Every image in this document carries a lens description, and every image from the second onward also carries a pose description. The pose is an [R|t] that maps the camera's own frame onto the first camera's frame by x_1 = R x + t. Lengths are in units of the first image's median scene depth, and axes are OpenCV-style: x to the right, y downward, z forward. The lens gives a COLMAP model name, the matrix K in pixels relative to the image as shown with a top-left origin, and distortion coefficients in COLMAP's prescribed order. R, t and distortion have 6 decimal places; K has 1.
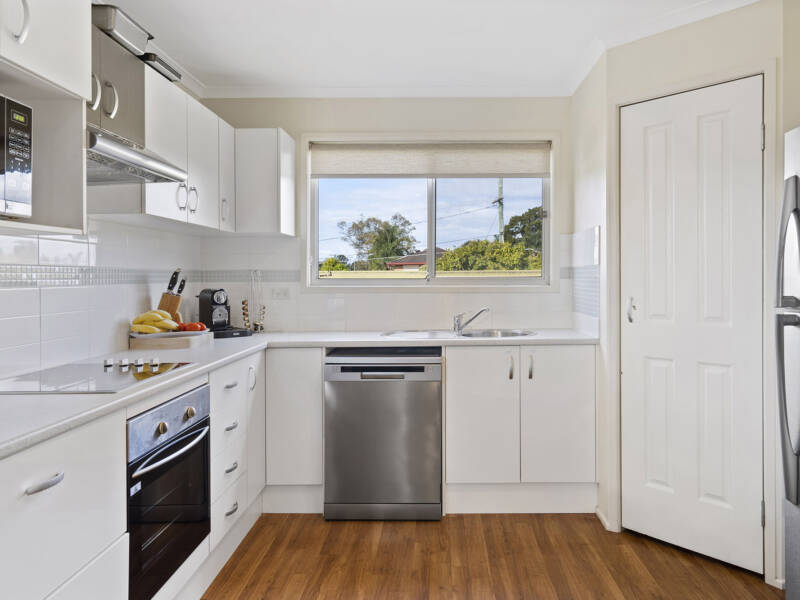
lens RADIAL K [[581.0, 0, 434.5], [0, 581.0, 276.8], [0, 0, 1]] dist [0.000315, 0.003601]
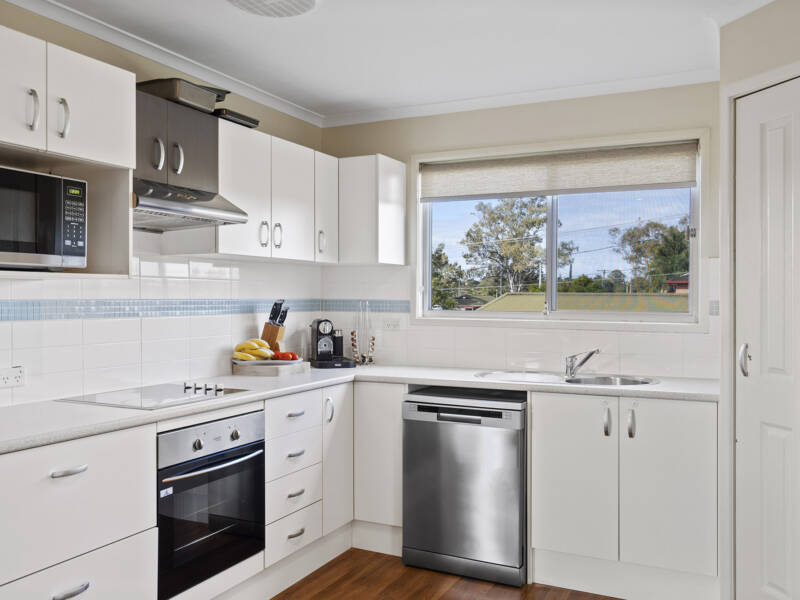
lens RADIAL K [[713.7, 0, 400.0], [0, 713.7, 300.0], [0, 0, 1]] dist [-0.003320, -0.007503]
pose [[0.896388, 0.010771, -0.443139, 0.319309], [-0.008889, 0.999940, 0.006324, -0.023452], [0.443181, -0.001730, 0.896430, -0.052568]]
